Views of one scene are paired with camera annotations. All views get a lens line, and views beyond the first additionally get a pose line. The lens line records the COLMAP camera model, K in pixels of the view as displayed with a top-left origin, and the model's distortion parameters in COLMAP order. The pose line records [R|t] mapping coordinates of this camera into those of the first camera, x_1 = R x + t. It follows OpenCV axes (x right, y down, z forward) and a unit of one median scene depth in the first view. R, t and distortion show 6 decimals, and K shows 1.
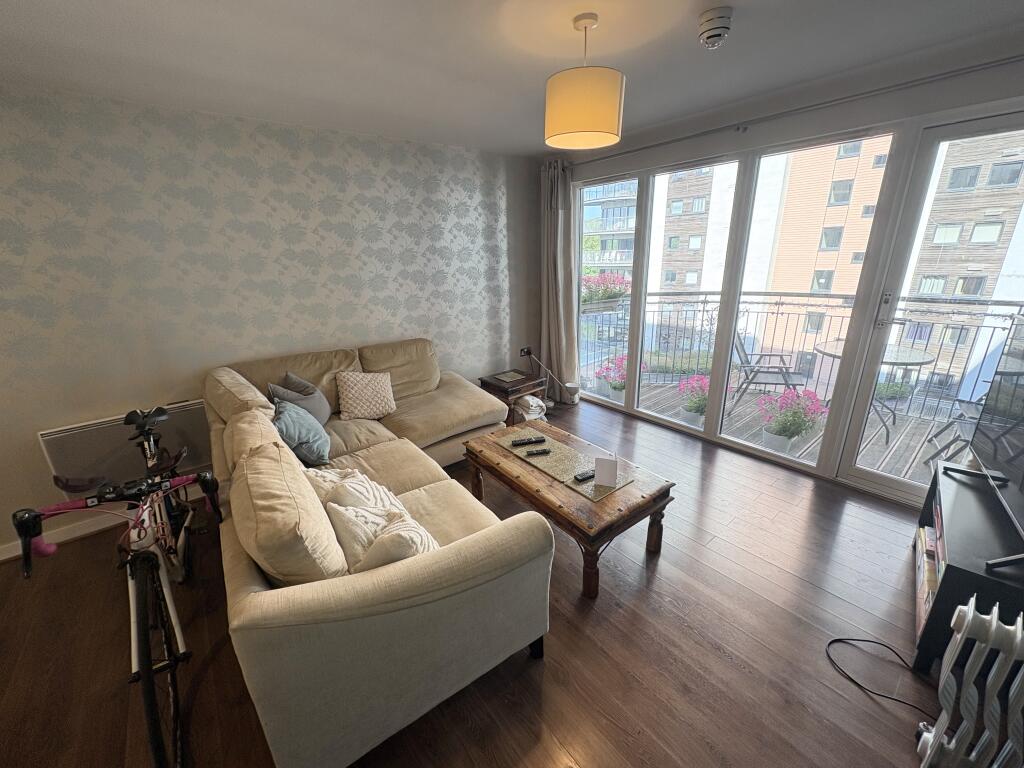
lens RADIAL K [[400.1, 0, 512.0], [0, 400.1, 384.0], [0, 0, 1]] dist [-0.023842, 0.000150]
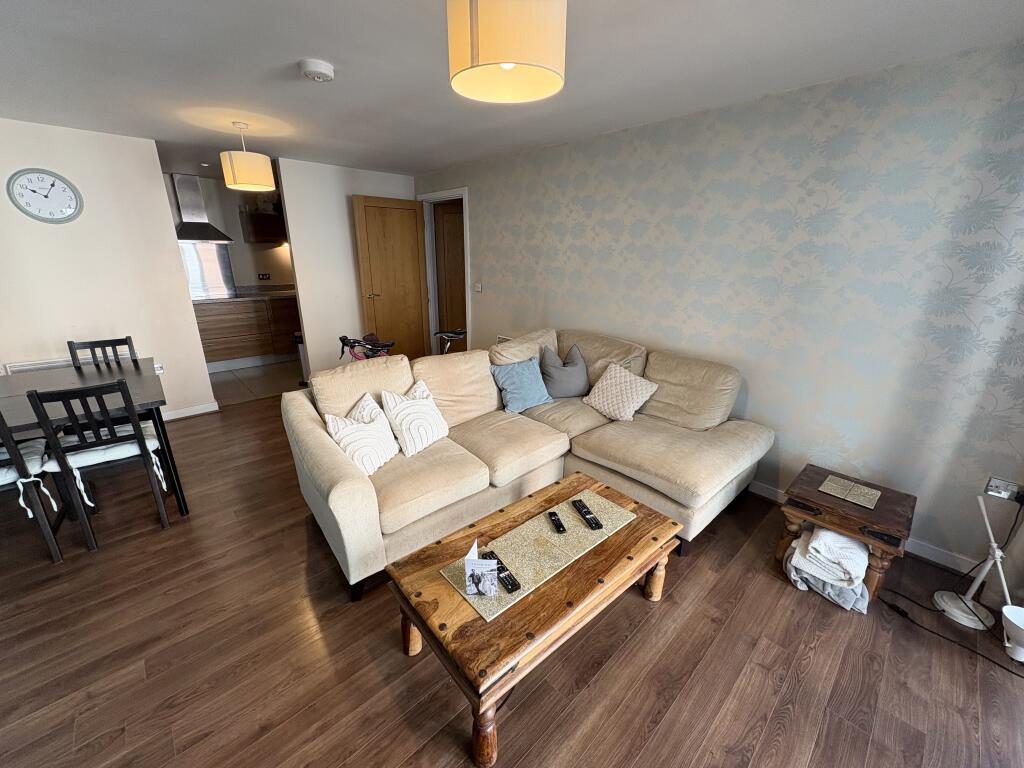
lens RADIAL K [[409.8, 0, 512.0], [0, 409.8, 384.0], [0, 0, 1]] dist [0.000622, 0.000066]
pose [[0.065246, 0.340166, -0.938099, 0.539859], [-0.324210, 0.896326, 0.302469, -0.206913], [0.943732, 0.284406, 0.168767, 0.551870]]
